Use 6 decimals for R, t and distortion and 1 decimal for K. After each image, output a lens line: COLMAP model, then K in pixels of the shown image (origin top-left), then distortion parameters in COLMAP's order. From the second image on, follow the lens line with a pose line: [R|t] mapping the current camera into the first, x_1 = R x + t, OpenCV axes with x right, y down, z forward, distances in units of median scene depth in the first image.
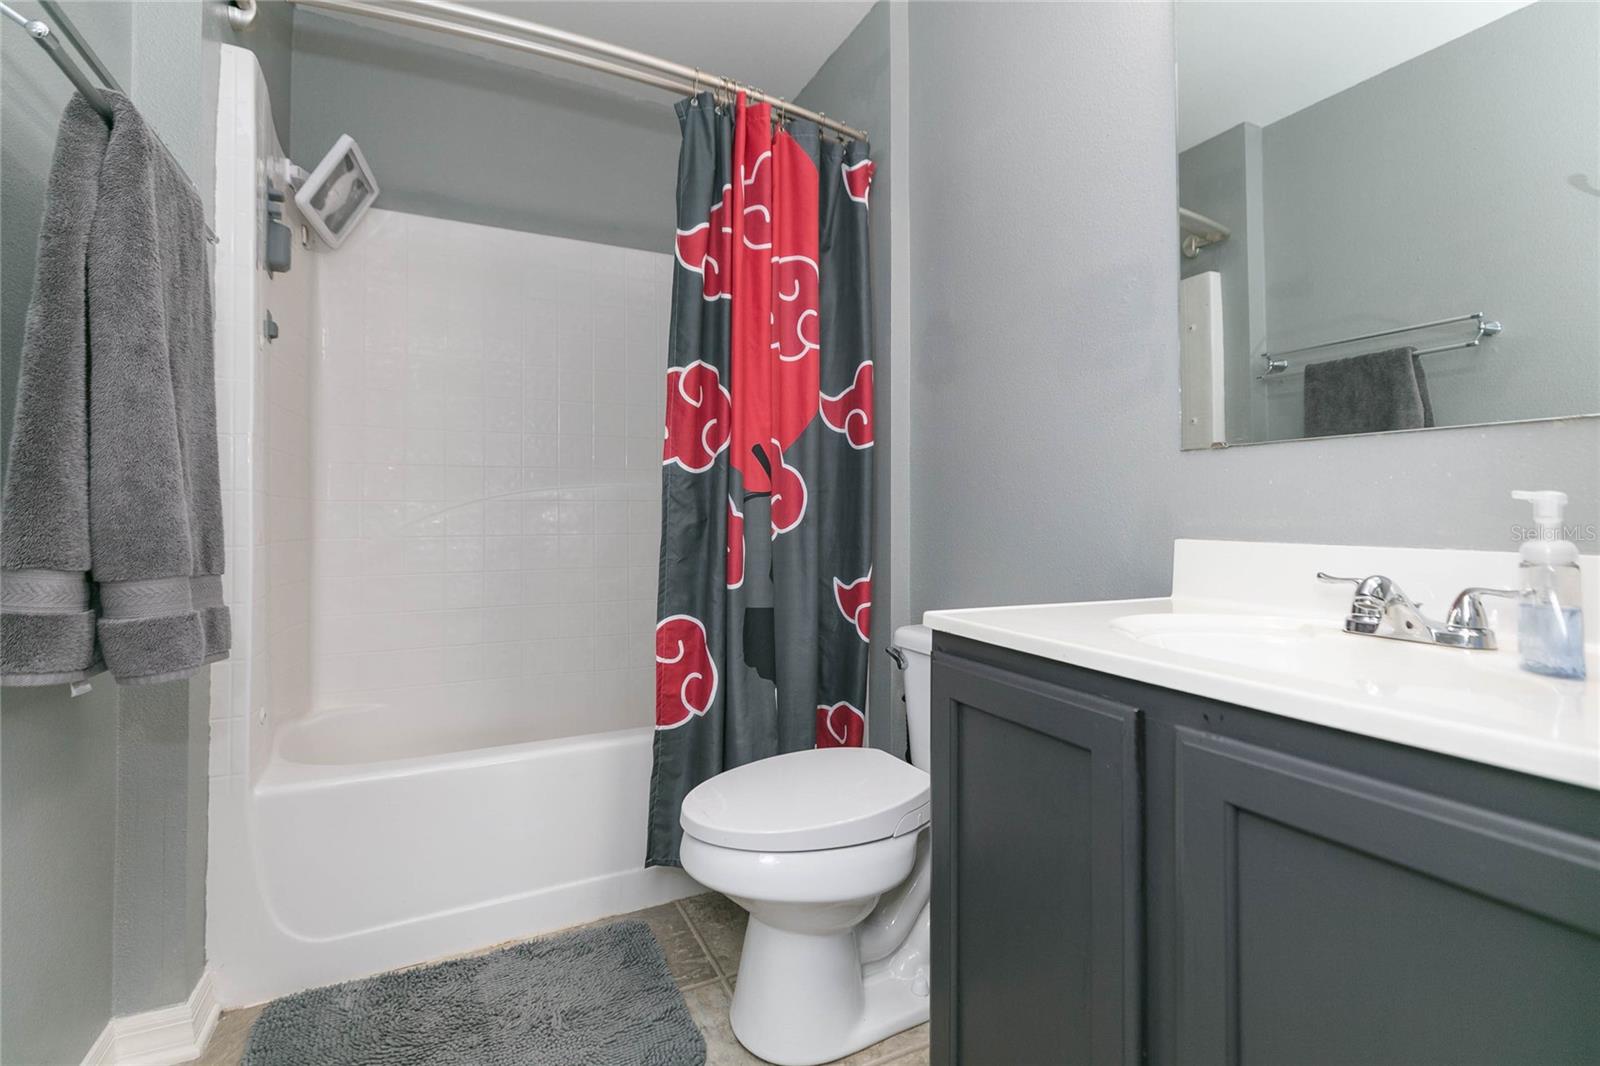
lens RADIAL K [[725.8, 0, 805.9], [0, 725.8, 515.0], [0, 0, 1]] dist [0.000982, 0.000139]
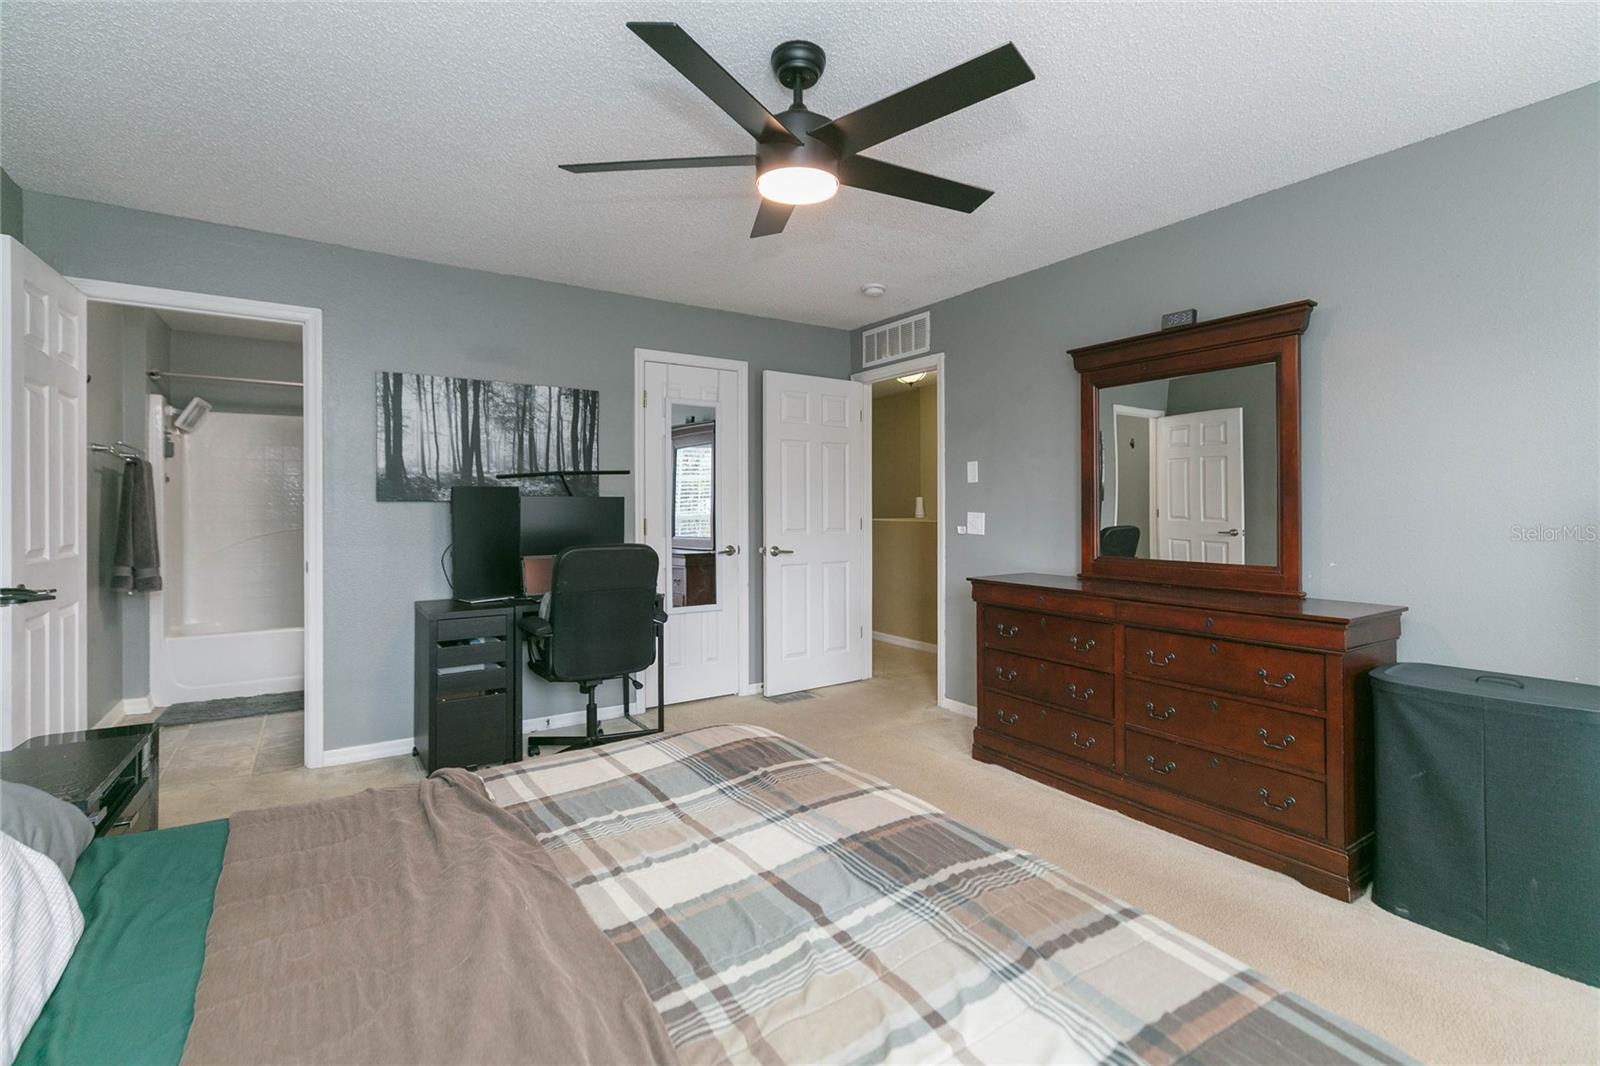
lens RADIAL K [[725.8, 0, 805.9], [0, 725.8, 515.0], [0, 0, 1]] dist [0.000982, 0.000139]
pose [[0.992009, -0.002031, 0.126152, 1.822439], [0.000935, 0.999961, 0.008751, -0.196954], [-0.126165, -0.008563, 0.991972, -2.816609]]
